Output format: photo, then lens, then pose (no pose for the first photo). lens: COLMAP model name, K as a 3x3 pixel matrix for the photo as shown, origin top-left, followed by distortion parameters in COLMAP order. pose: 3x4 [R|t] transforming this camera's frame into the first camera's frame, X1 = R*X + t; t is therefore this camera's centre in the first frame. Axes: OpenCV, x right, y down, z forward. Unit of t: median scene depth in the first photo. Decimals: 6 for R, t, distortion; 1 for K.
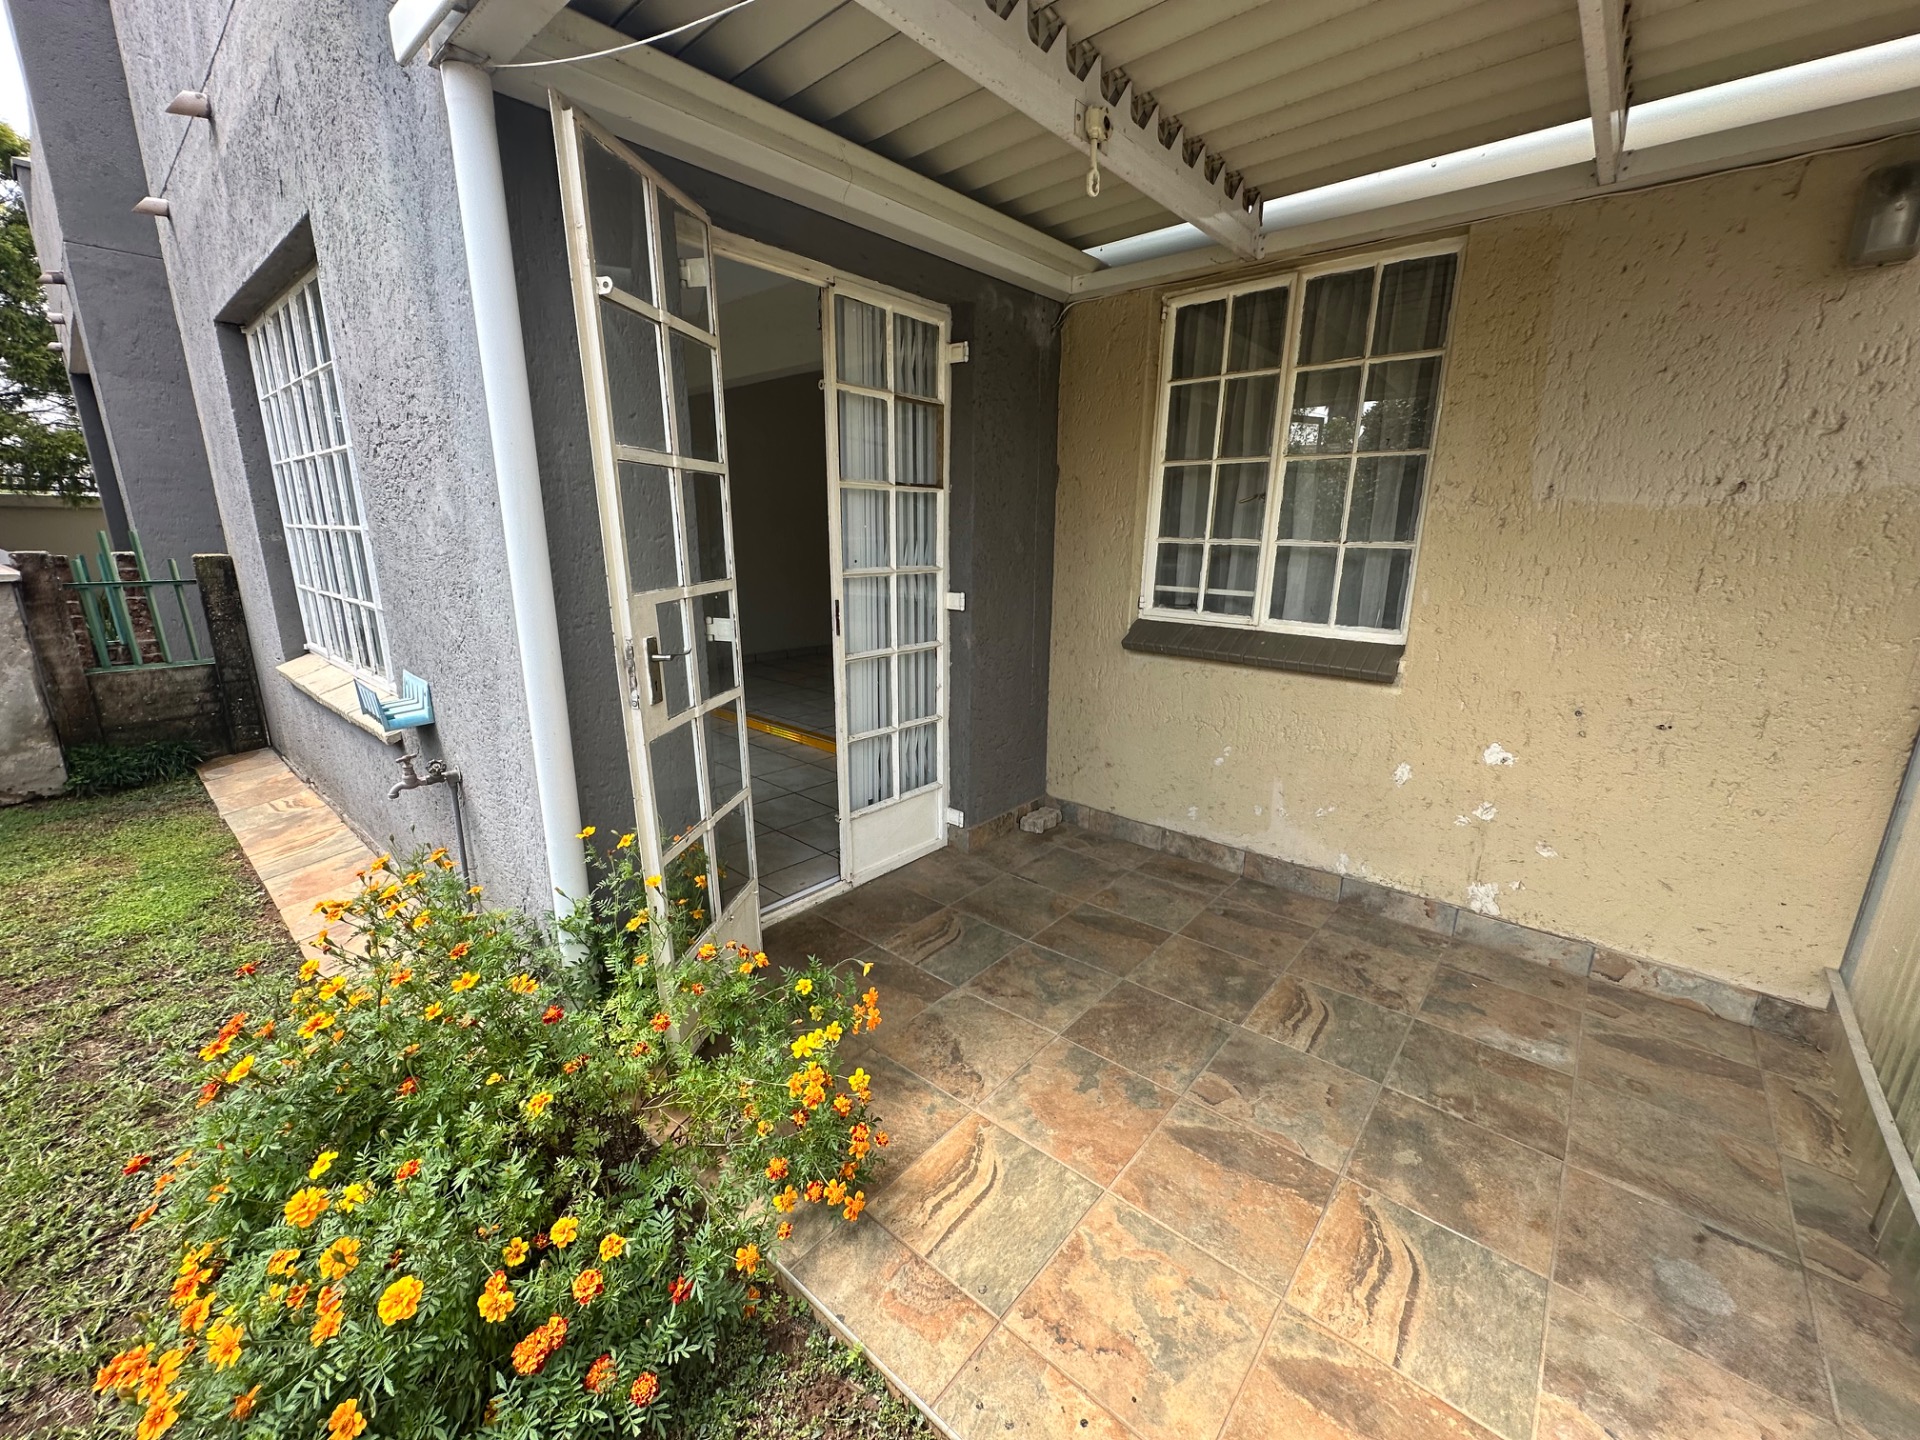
lens RADIAL K [[767.4, 0, 960.0], [0, 767.4, 720.0], [0, 0, 1]] dist [-0.001657, 0.000091]
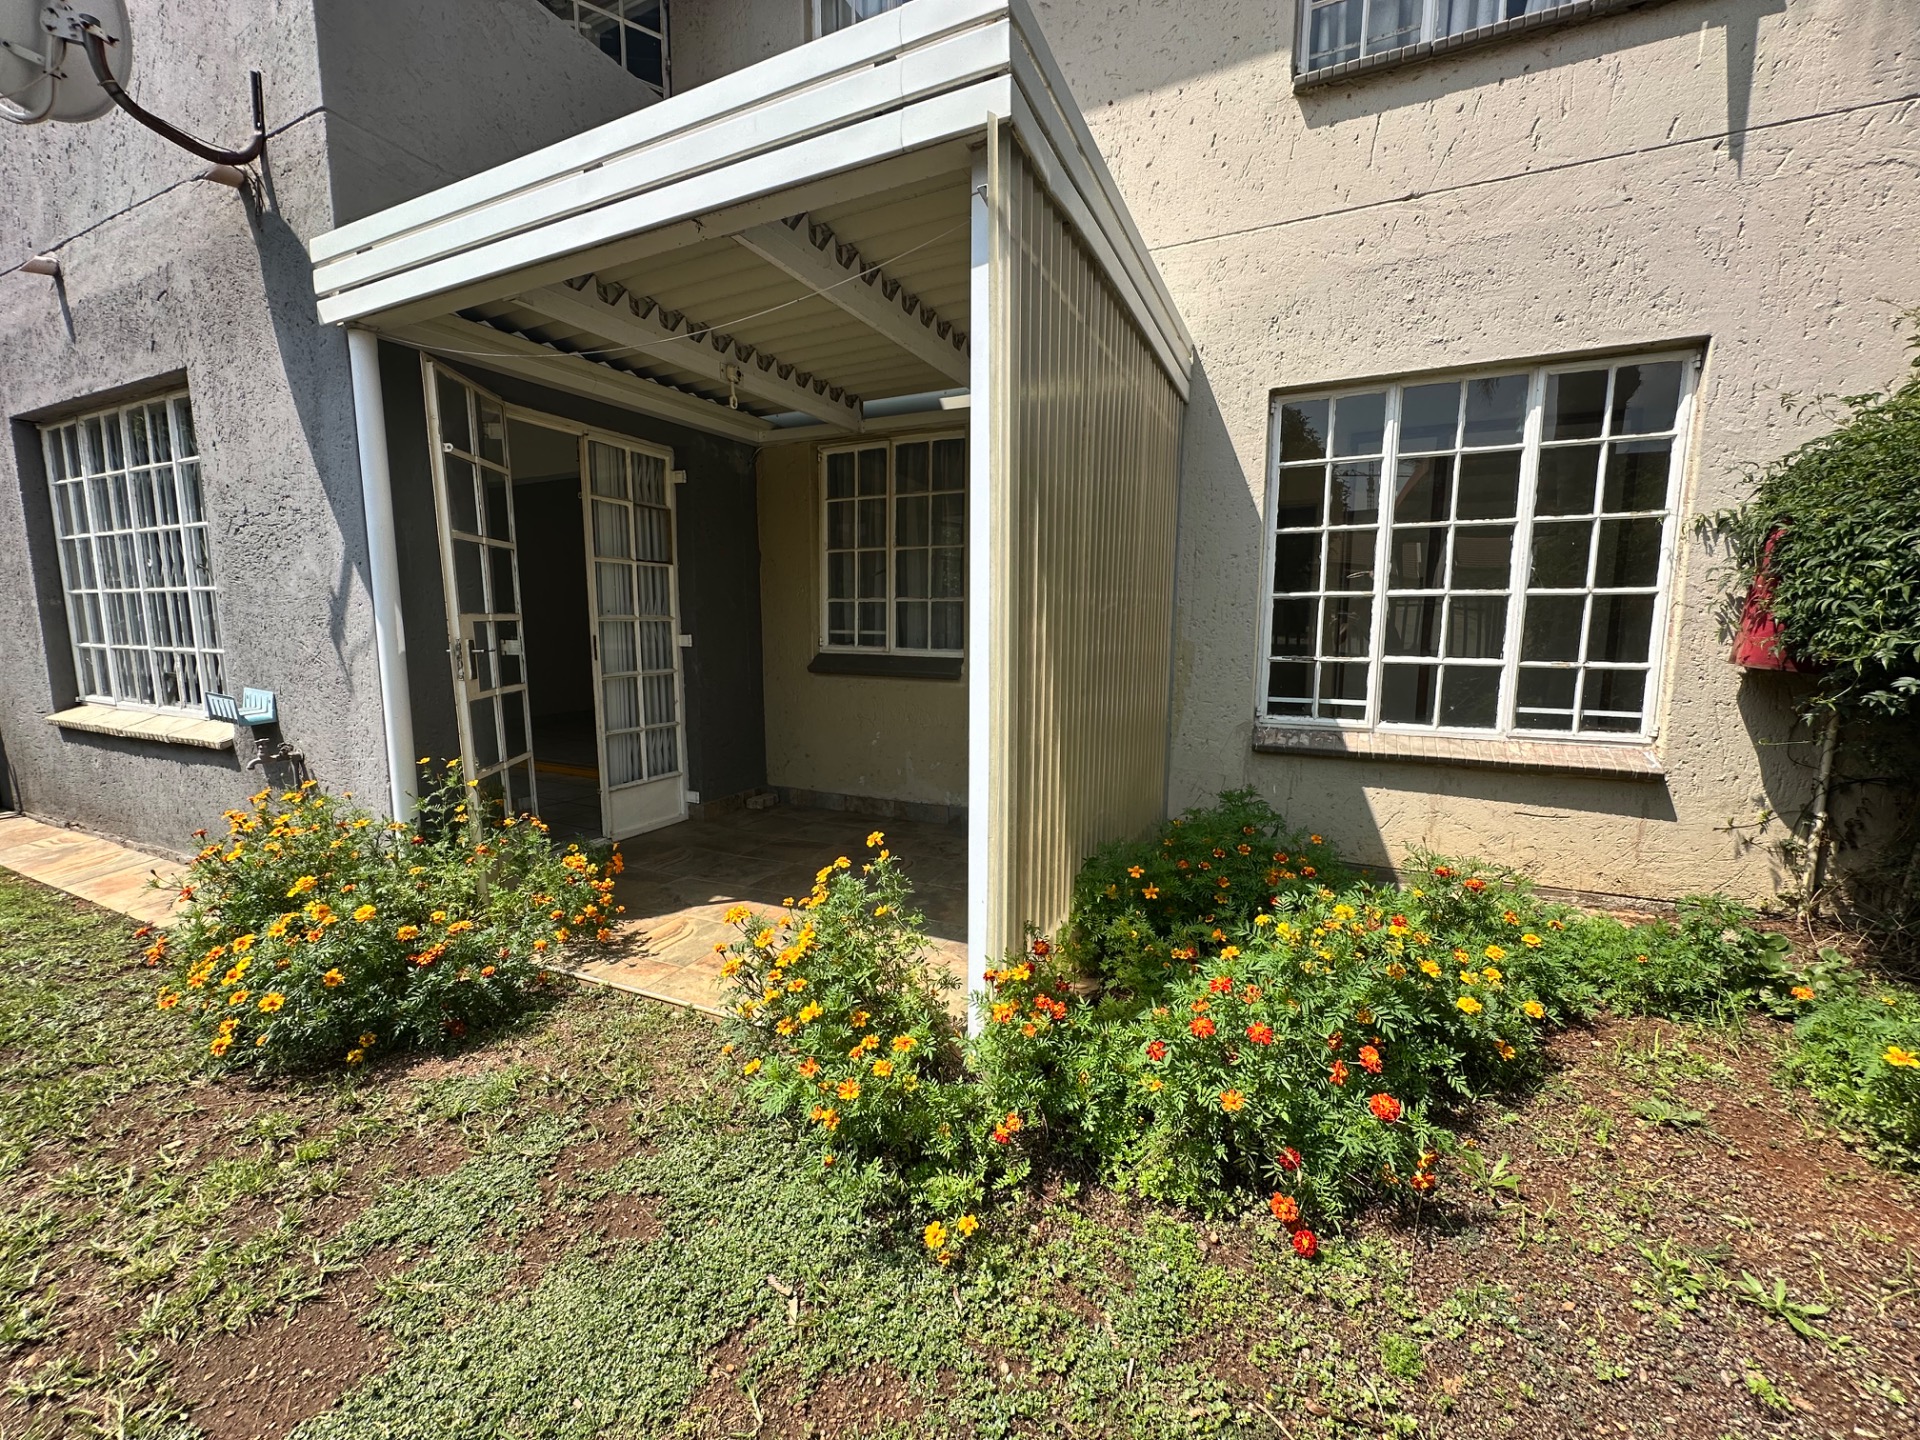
lens RADIAL K [[767.4, 0, 960.0], [0, 767.4, 720.0], [0, 0, 1]] dist [-0.001657, 0.000091]
pose [[0.963954, -0.040156, 0.263023, 0.115119], [0.069846, 0.992068, -0.104516, 0.195510], [-0.256740, 0.119120, 0.959112, -0.540785]]
